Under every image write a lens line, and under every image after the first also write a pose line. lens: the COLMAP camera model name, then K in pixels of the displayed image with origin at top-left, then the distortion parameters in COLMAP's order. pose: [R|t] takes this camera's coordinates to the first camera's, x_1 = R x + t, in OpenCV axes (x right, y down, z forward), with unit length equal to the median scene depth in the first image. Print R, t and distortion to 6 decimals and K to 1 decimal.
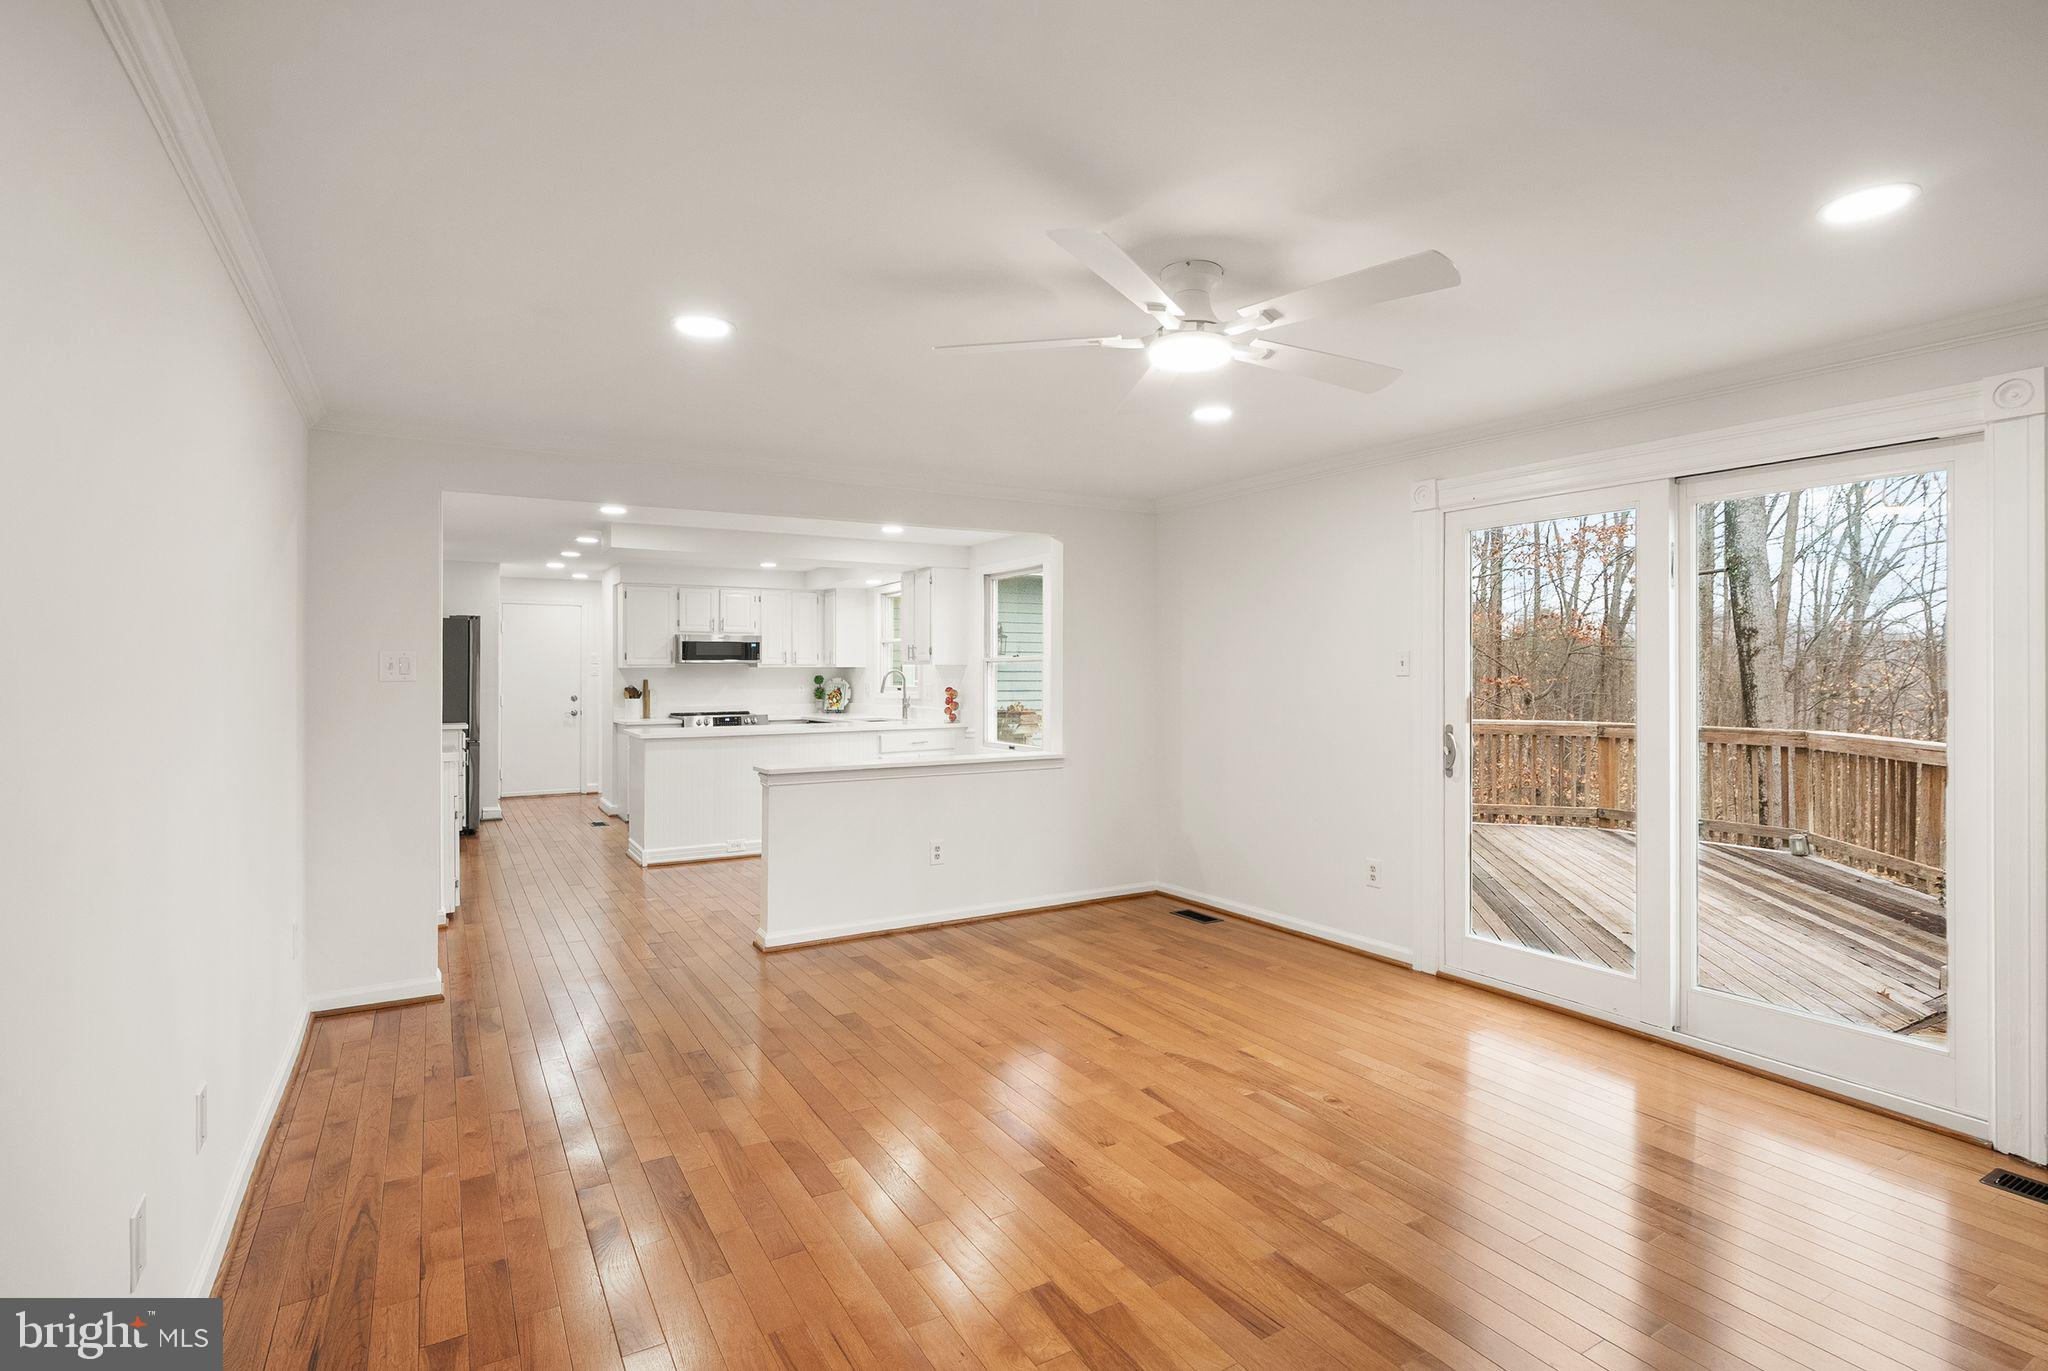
lens RADIAL K [[1030.9, 0, 1027.2], [0, 1030.9, 677.1], [0, 0, 1]] dist [0.016496, 0.001237]
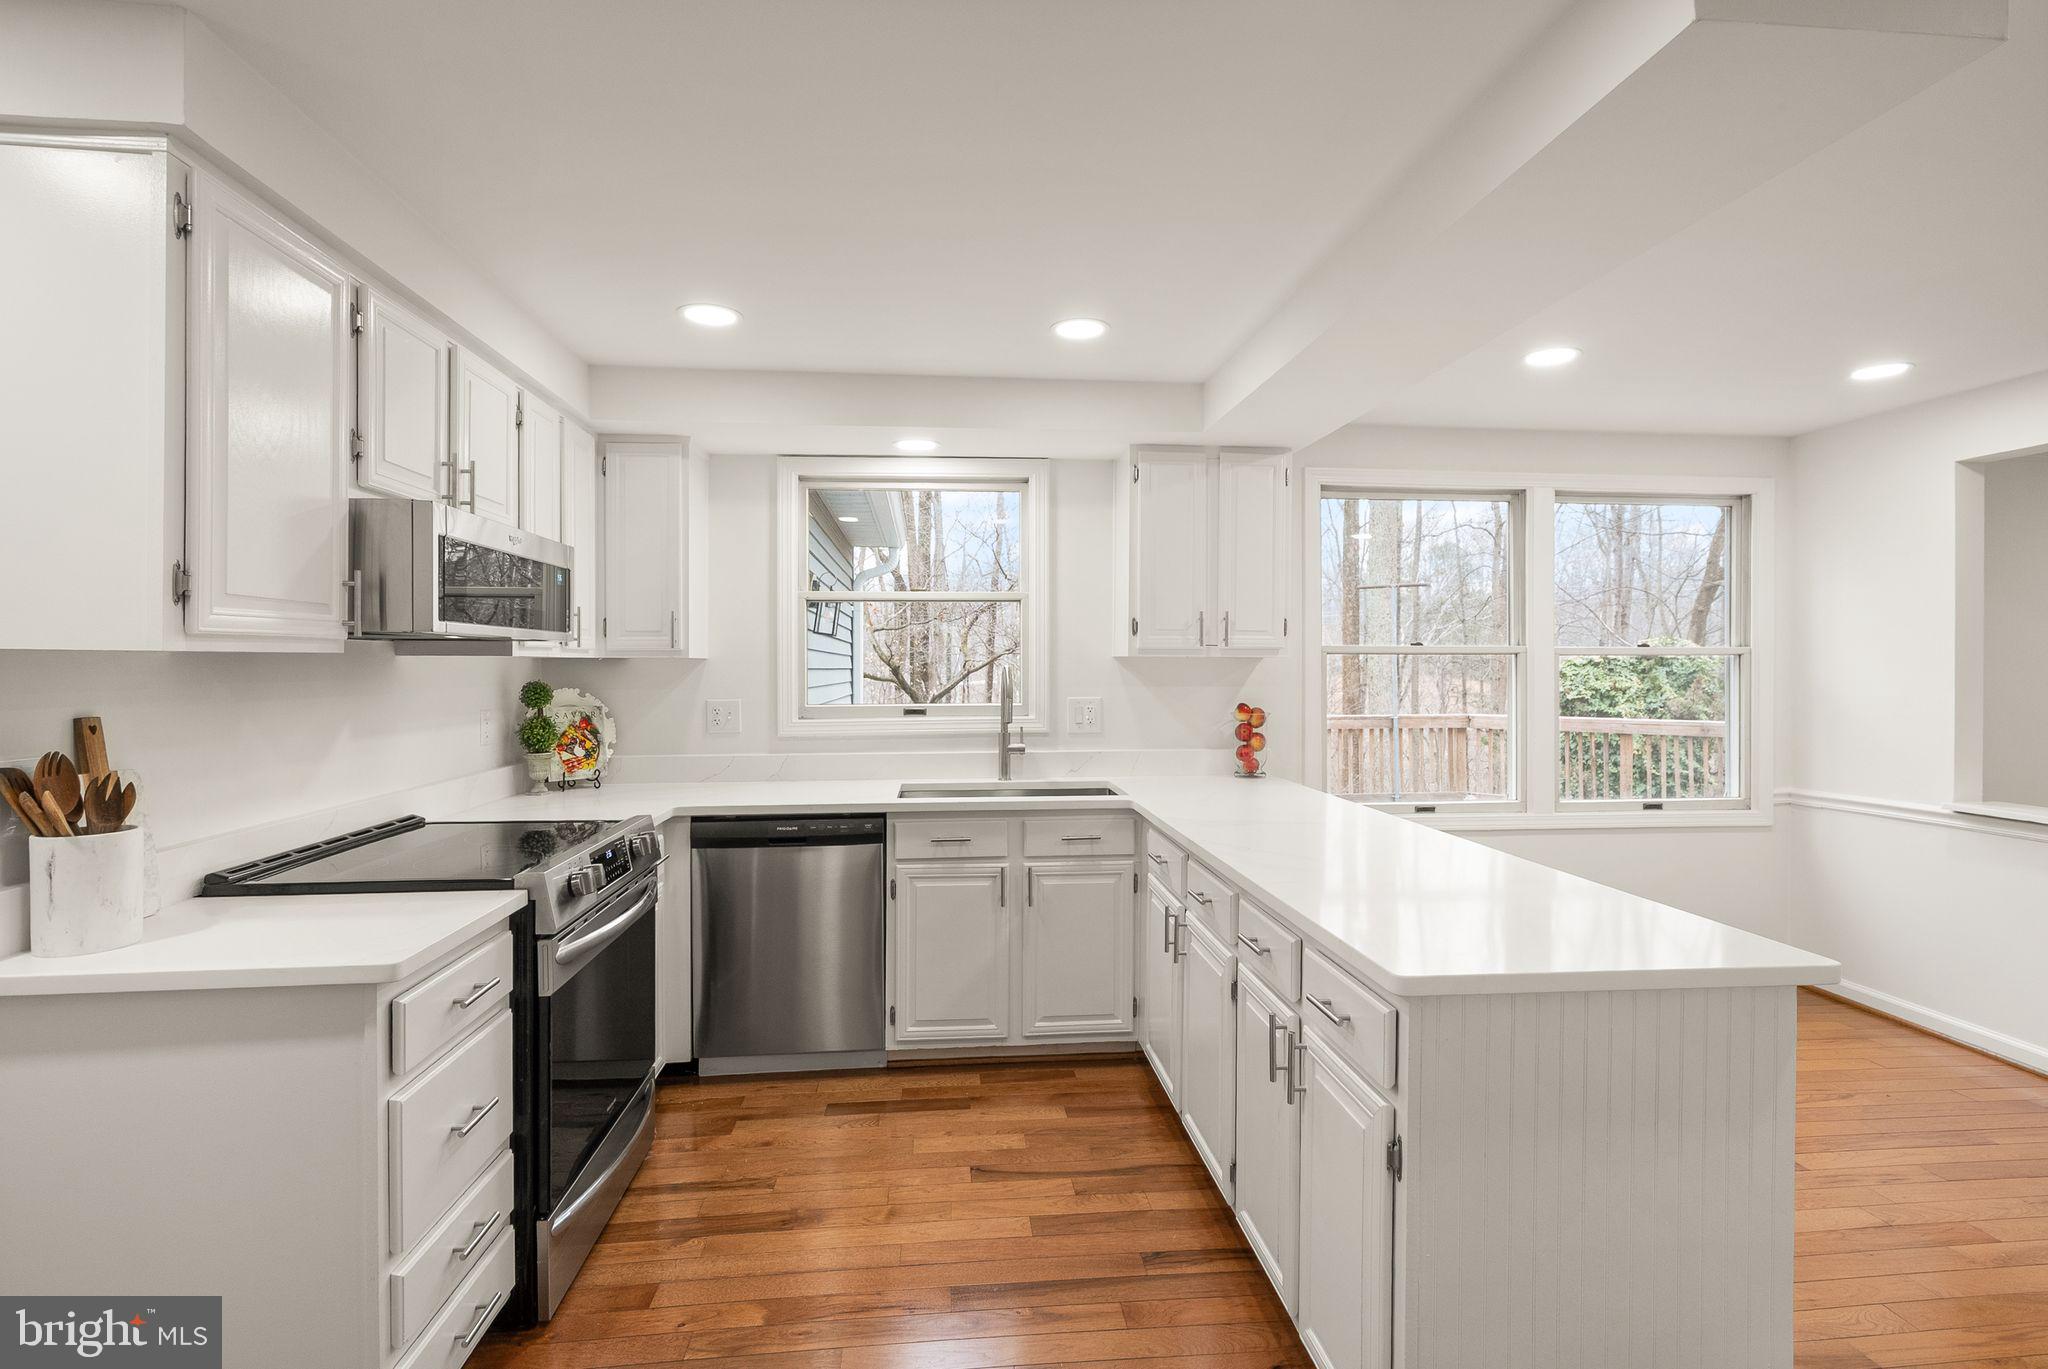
lens RADIAL K [[1030.9, 0, 1026.5], [0, 1030.9, 682.0], [0, 0, 1]] dist [0.016496, 0.001237]
pose [[0.409789, -0.014962, 0.912058, -0.518204], [0.002214, 0.999879, 0.015408, -0.006484], [-0.912178, -0.004295, 0.409772, 0.865174]]
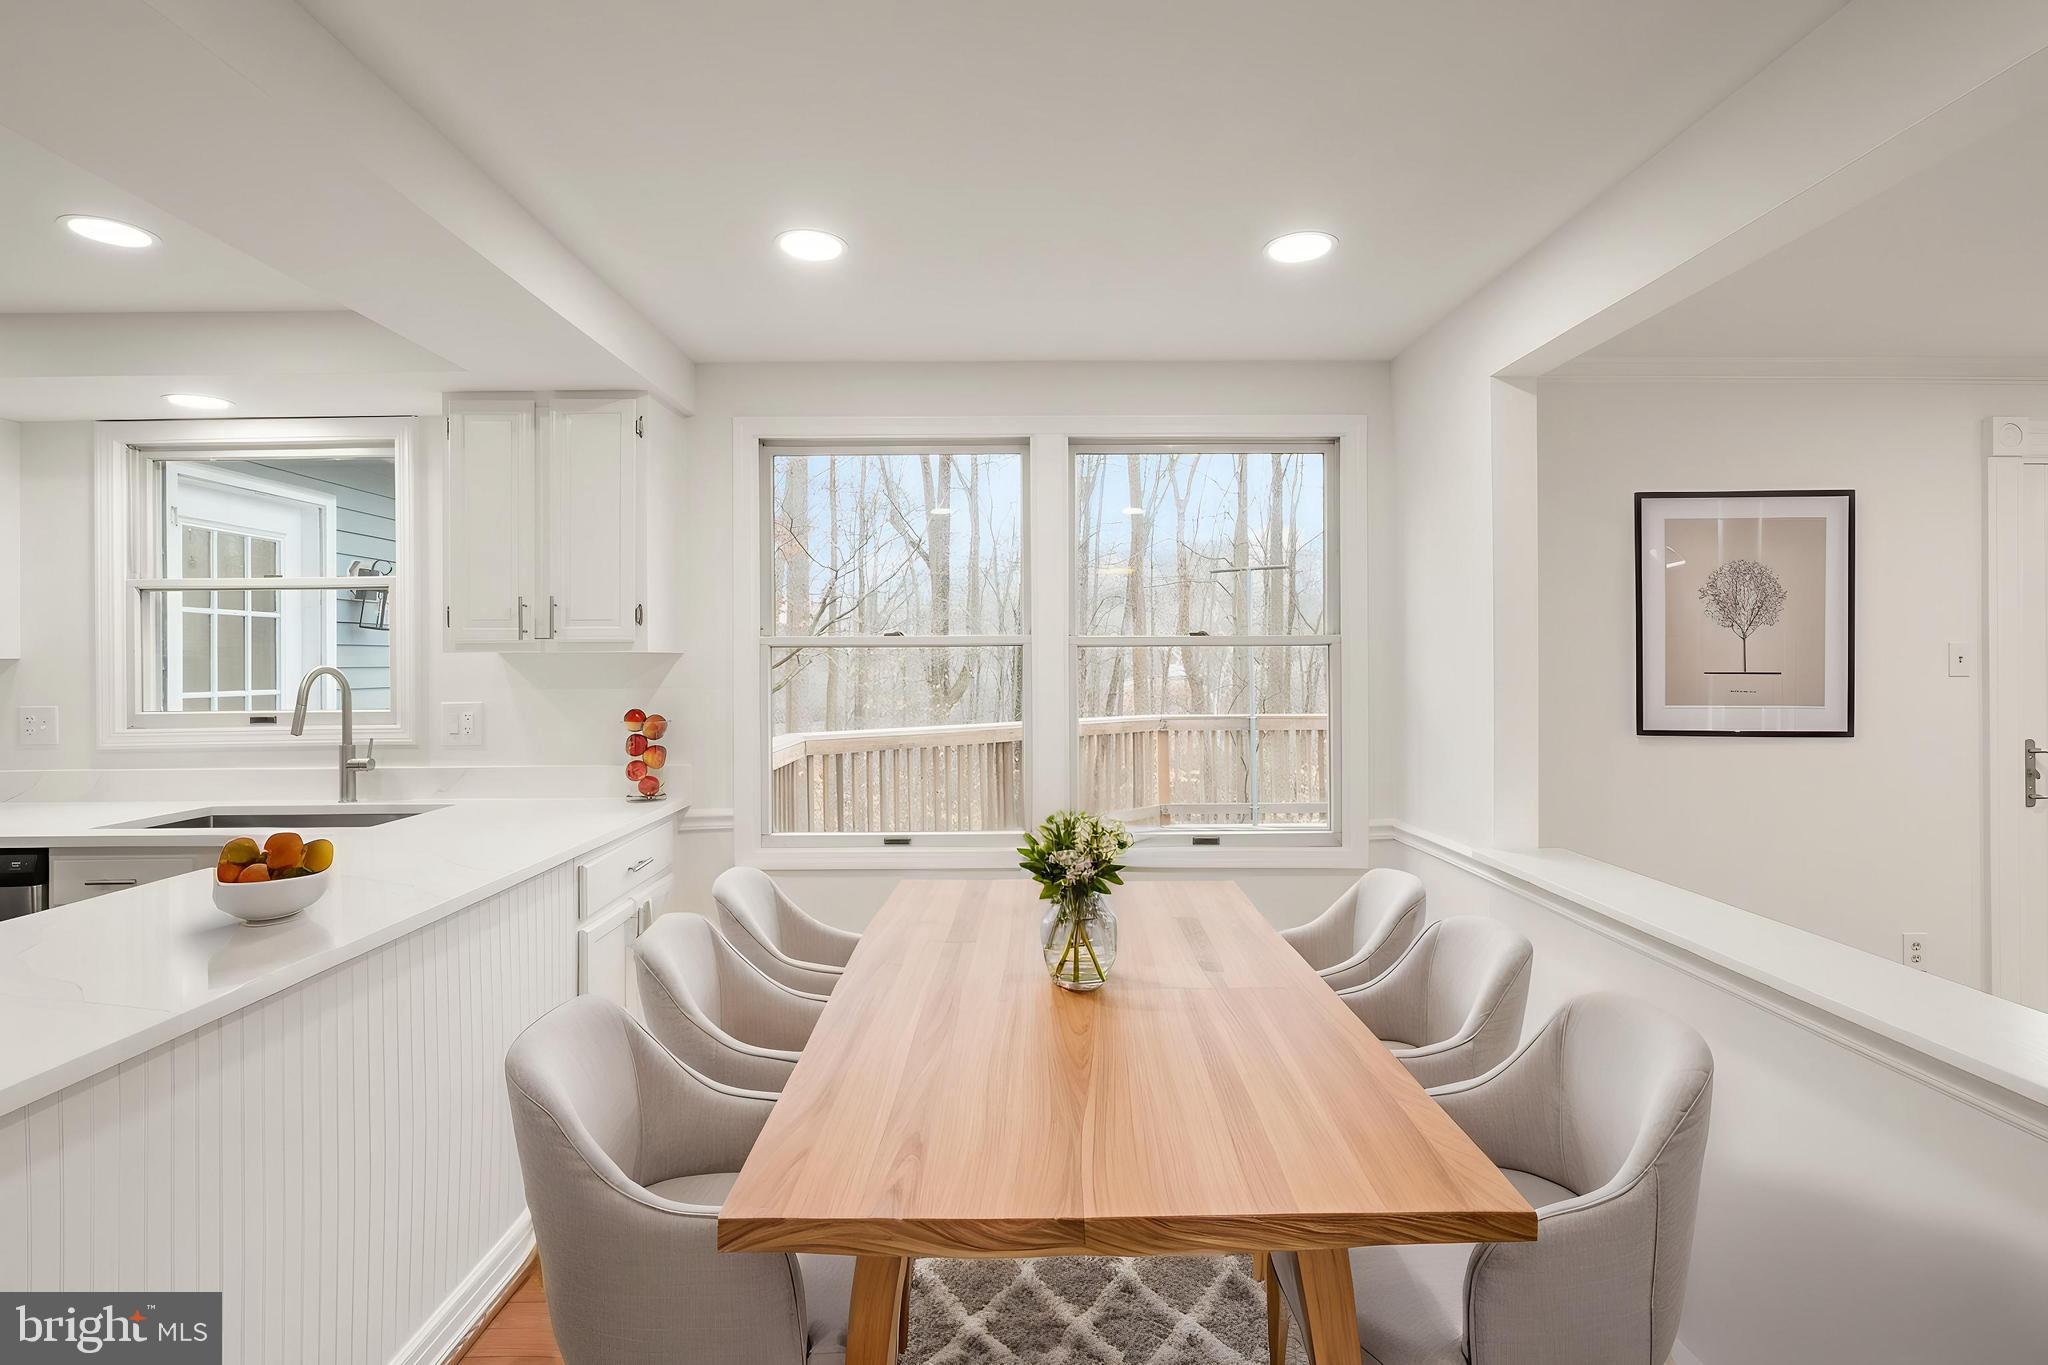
lens RADIAL K [[1030.9, 0, 1023.0], [0, 1030.9, 669.1], [0, 0, 1]] dist [0.016496, 0.001237]
pose [[0.523003, -0.012029, 0.852246, -0.311852], [0.007879, 0.999926, 0.009278, -0.006681], [-0.852294, 0.001862, 0.523059, 0.657962]]
